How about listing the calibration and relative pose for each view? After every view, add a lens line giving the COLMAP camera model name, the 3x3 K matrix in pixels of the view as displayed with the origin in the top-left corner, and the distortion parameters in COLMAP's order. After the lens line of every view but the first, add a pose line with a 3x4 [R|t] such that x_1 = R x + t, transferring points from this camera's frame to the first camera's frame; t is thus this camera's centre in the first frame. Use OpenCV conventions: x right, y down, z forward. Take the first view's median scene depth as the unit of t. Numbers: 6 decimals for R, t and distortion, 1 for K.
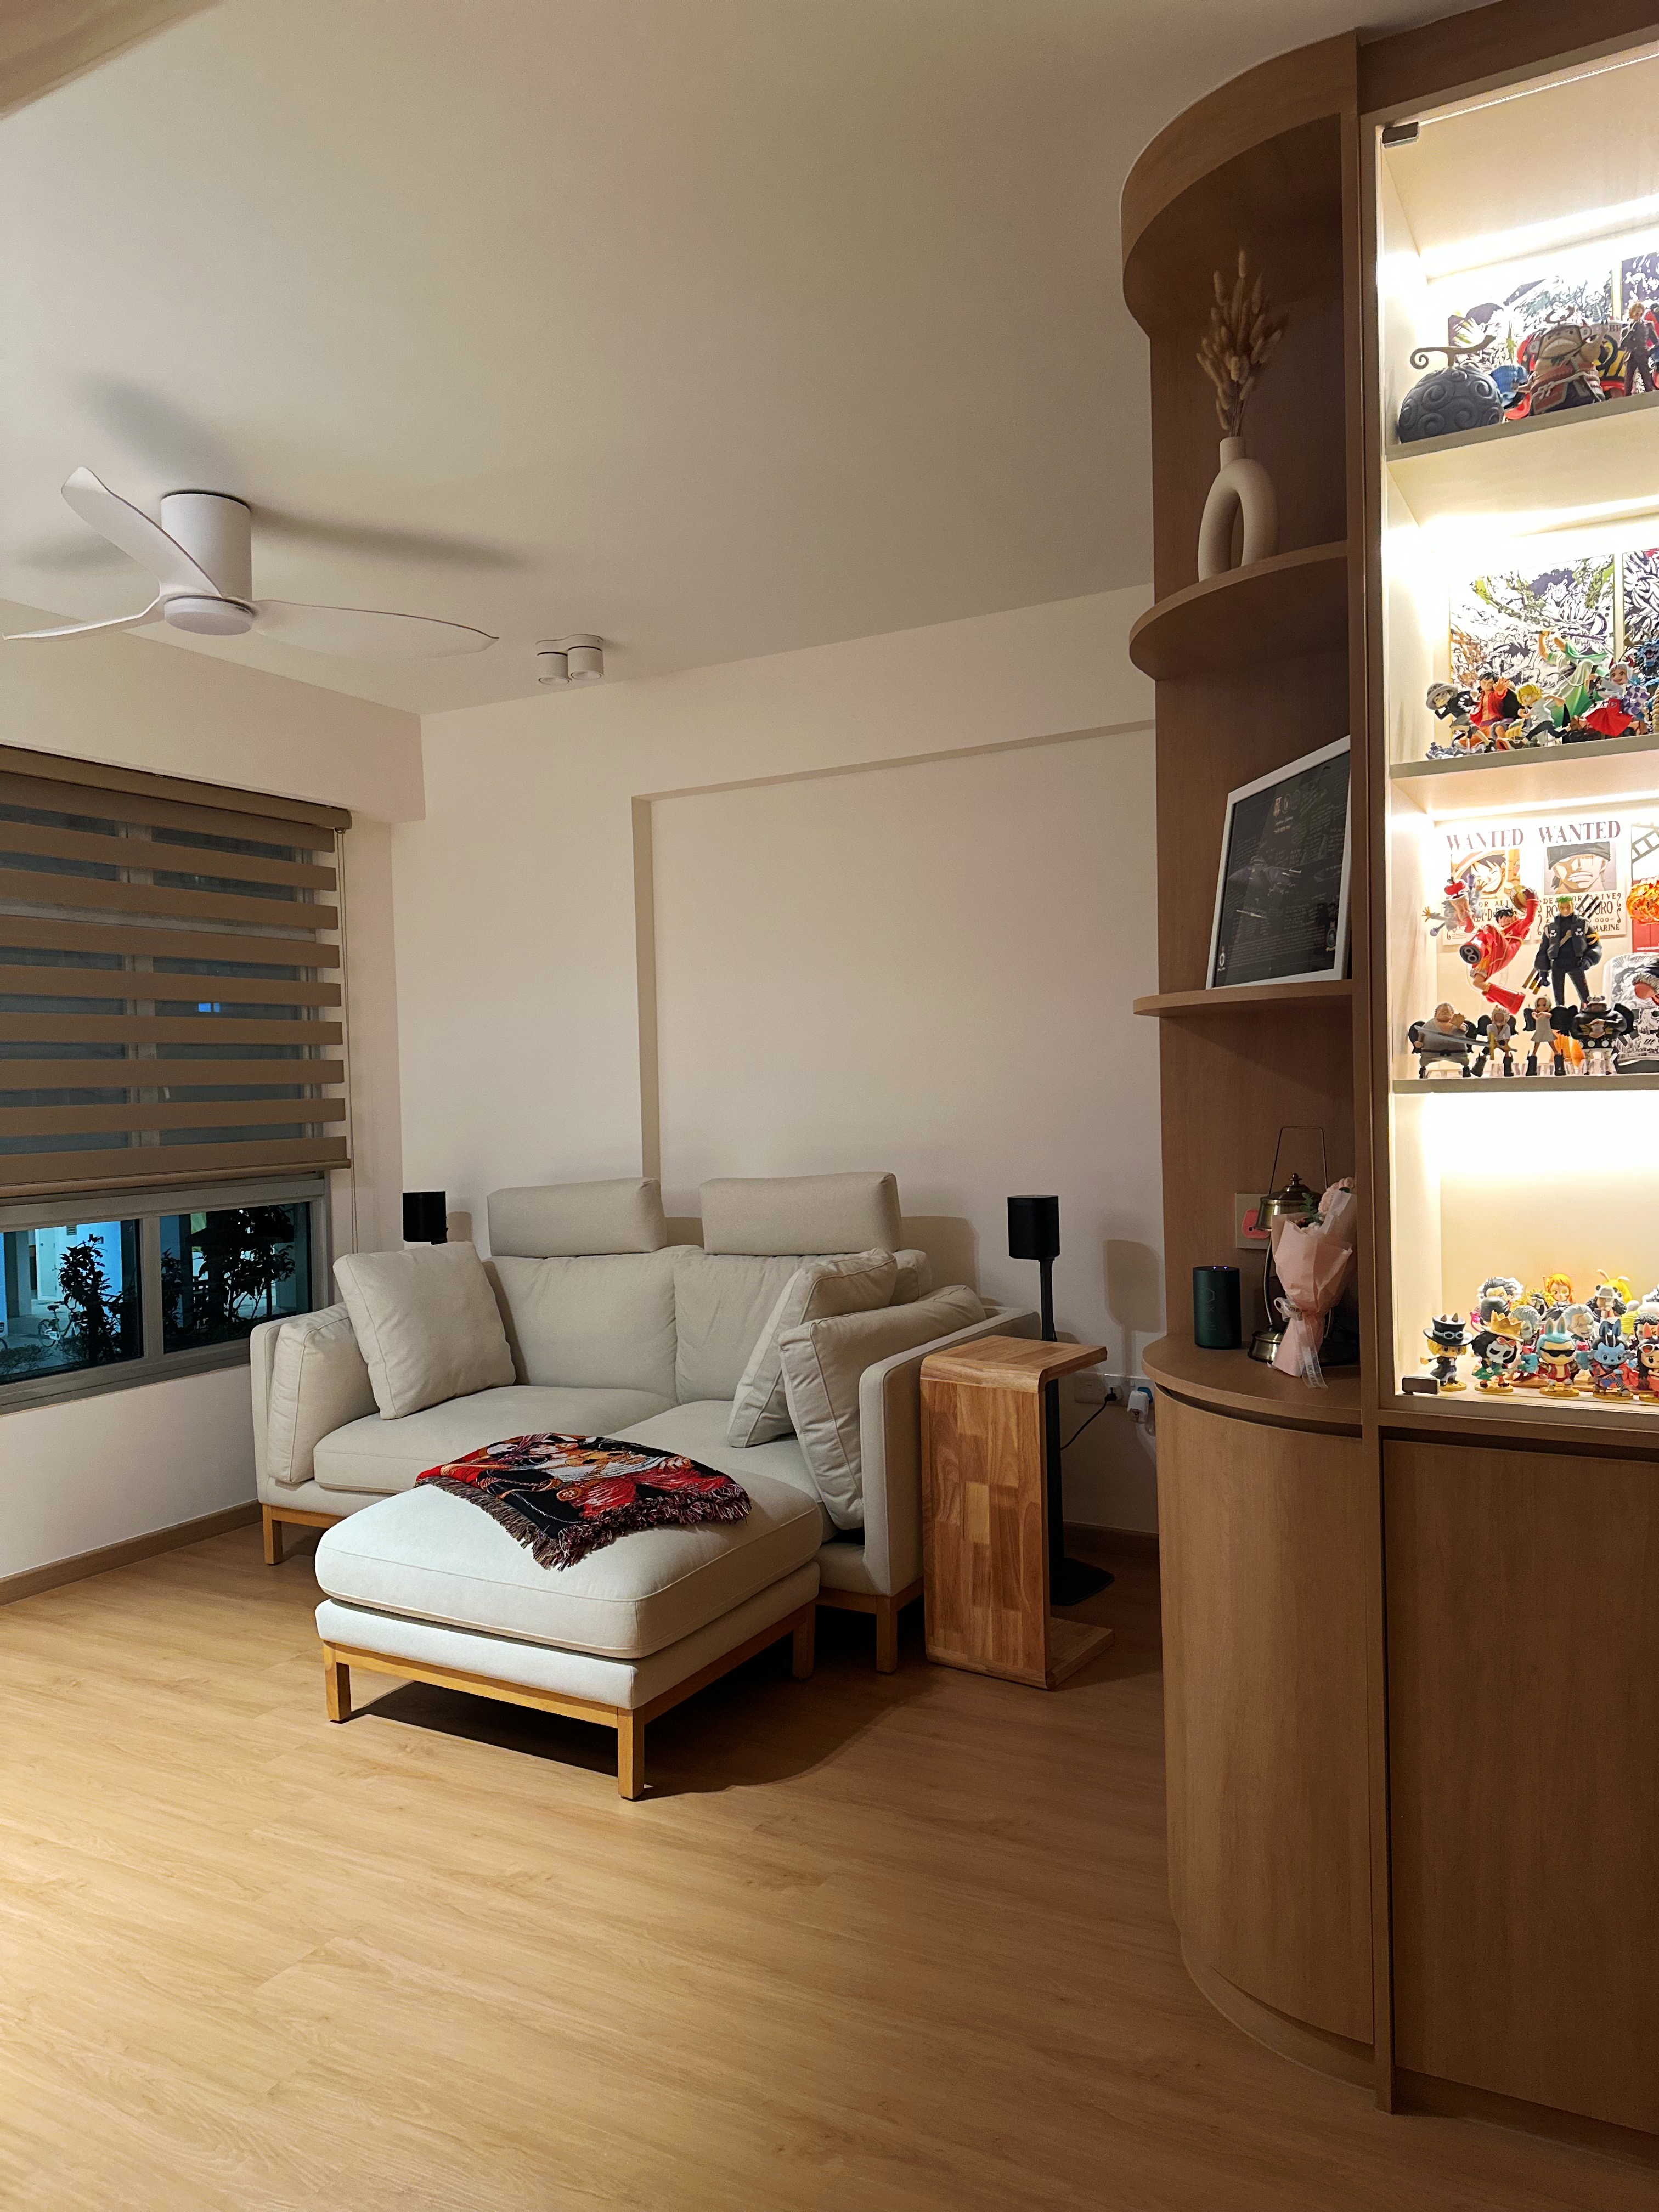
lens RADIAL K [[1551.3, 0, 829.5], [0, 1551.3, 1106.0], [0, 0, 1]] dist [0.006743, -0.004167]
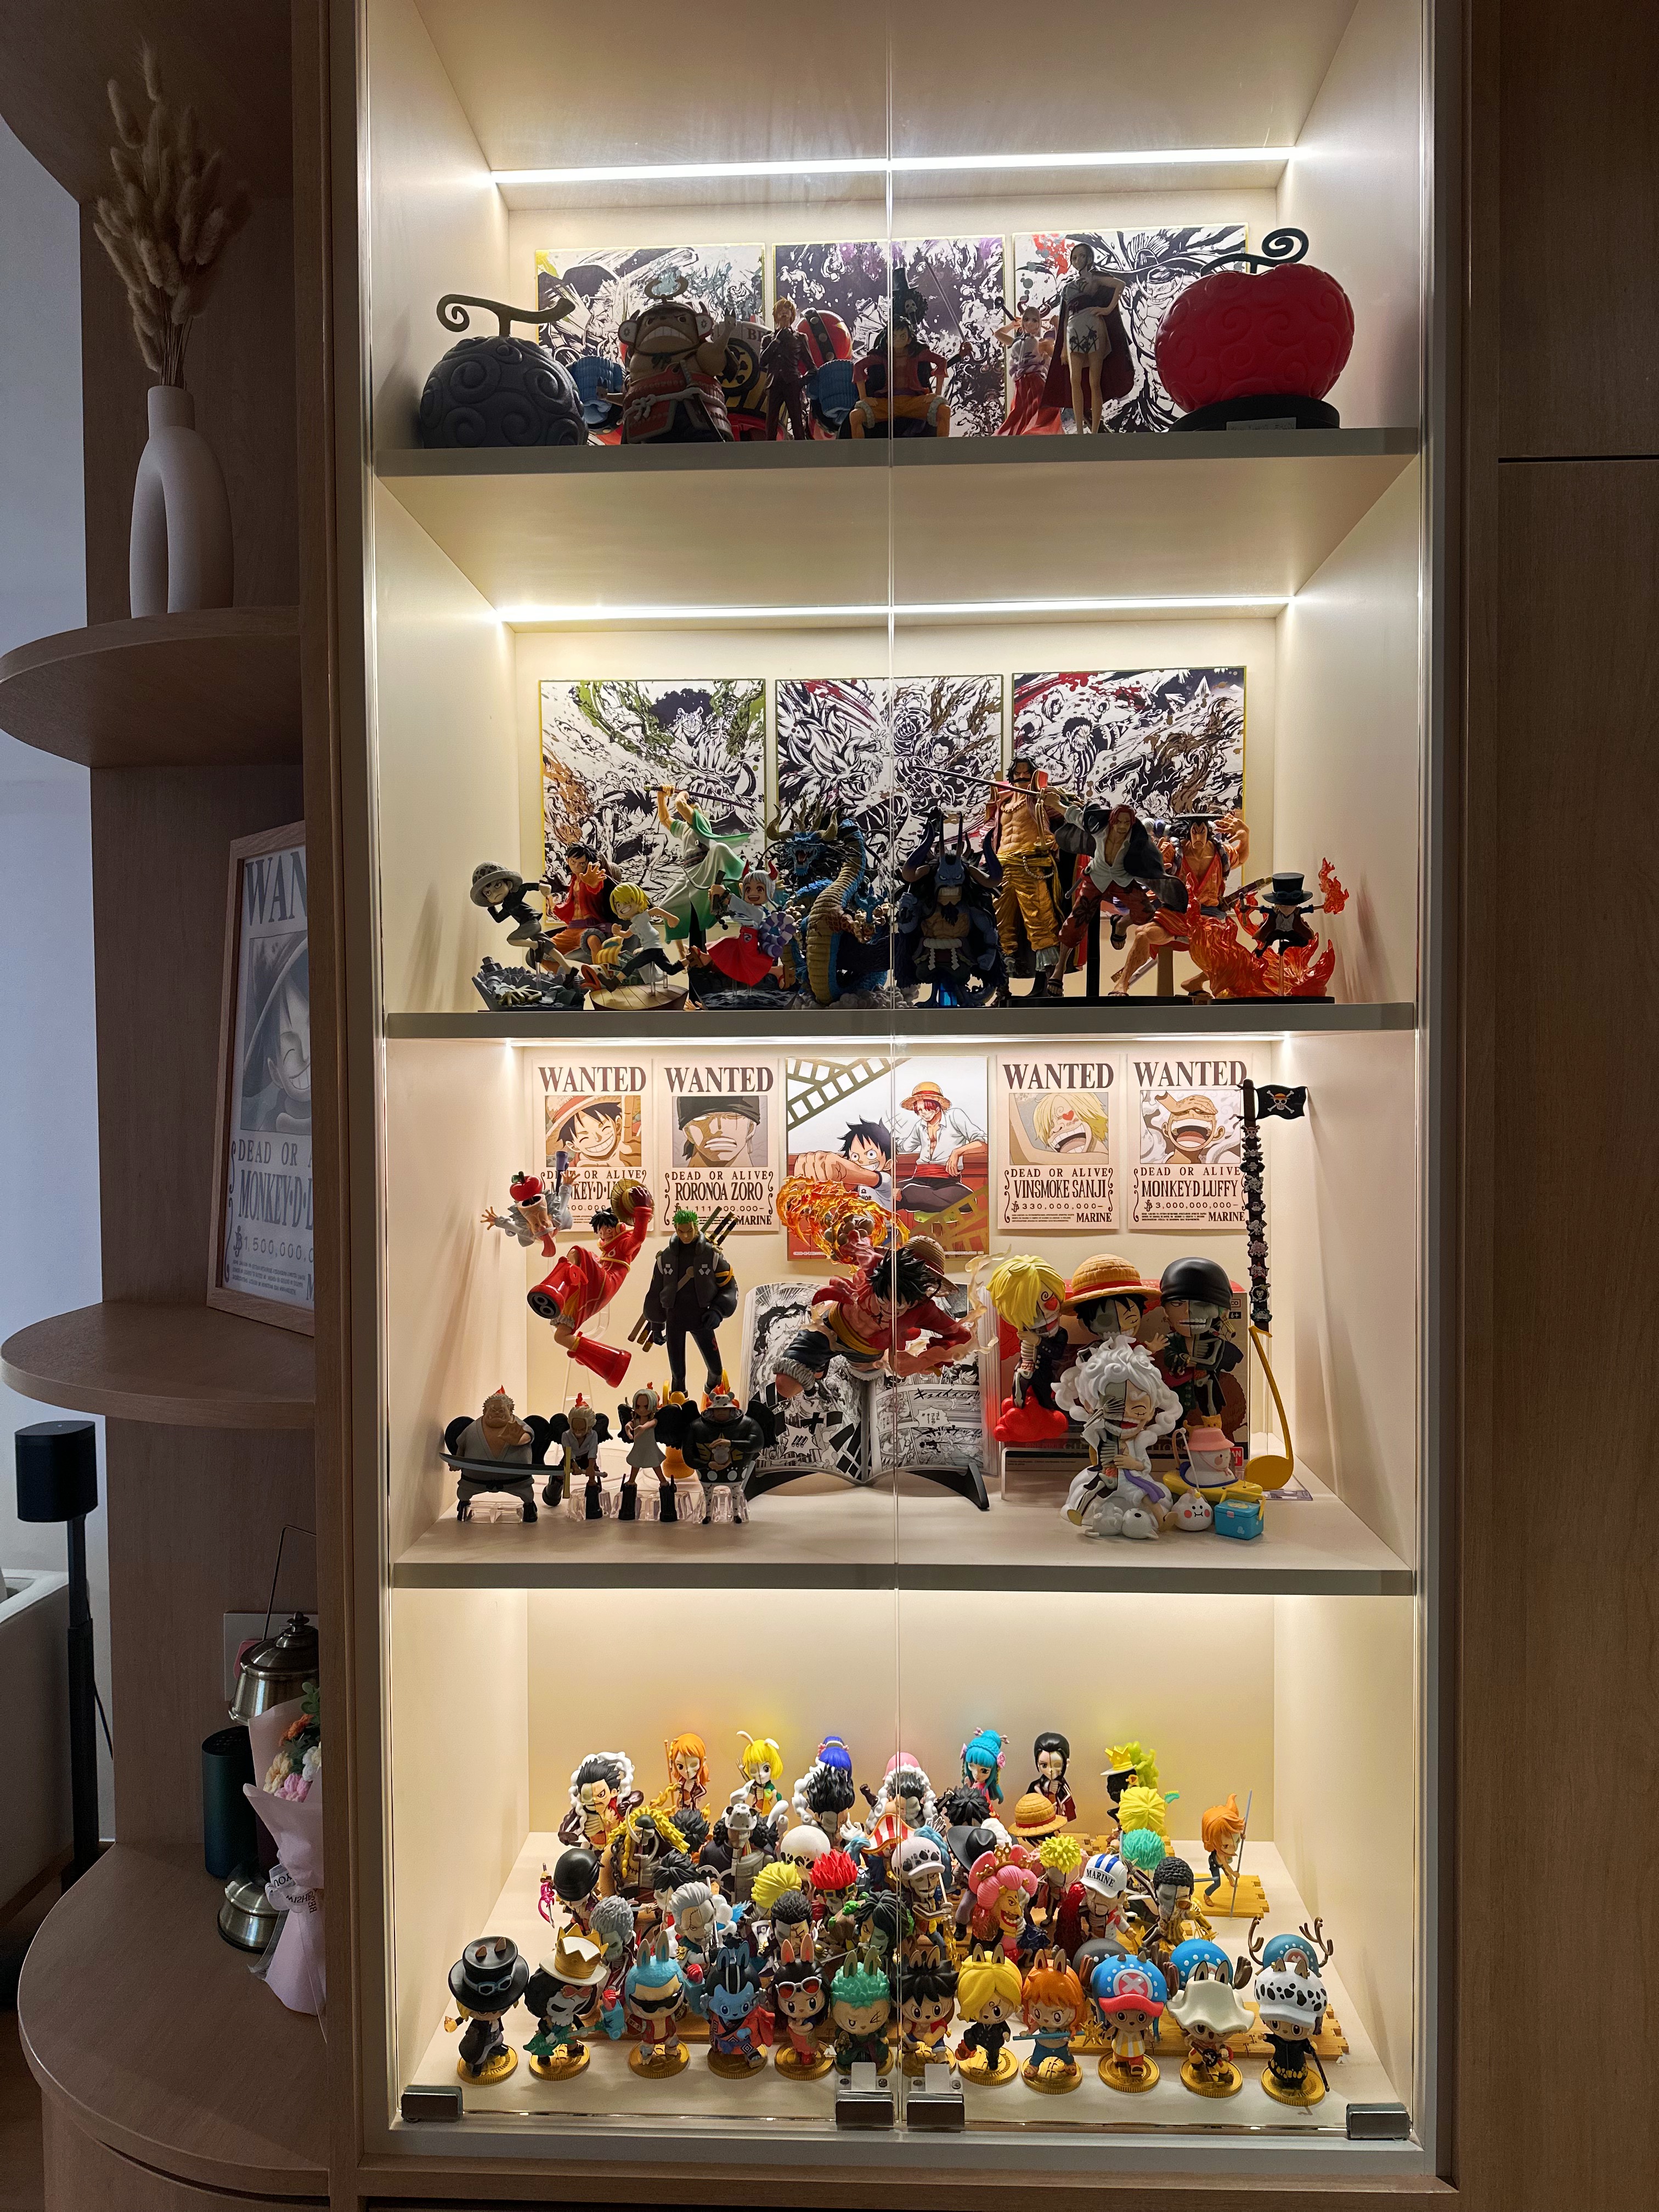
lens RADIAL K [[1528.8, 0, 829.5], [0, 1528.8, 1106.0], [0, 0, 1]] dist [0.077468, -0.098648]
pose [[0.894348, 0.002552, 0.447364, 0.234880], [-0.005121, 0.999977, 0.004534, -0.176053], [-0.447342, -0.006346, 0.894341, 0.392472]]
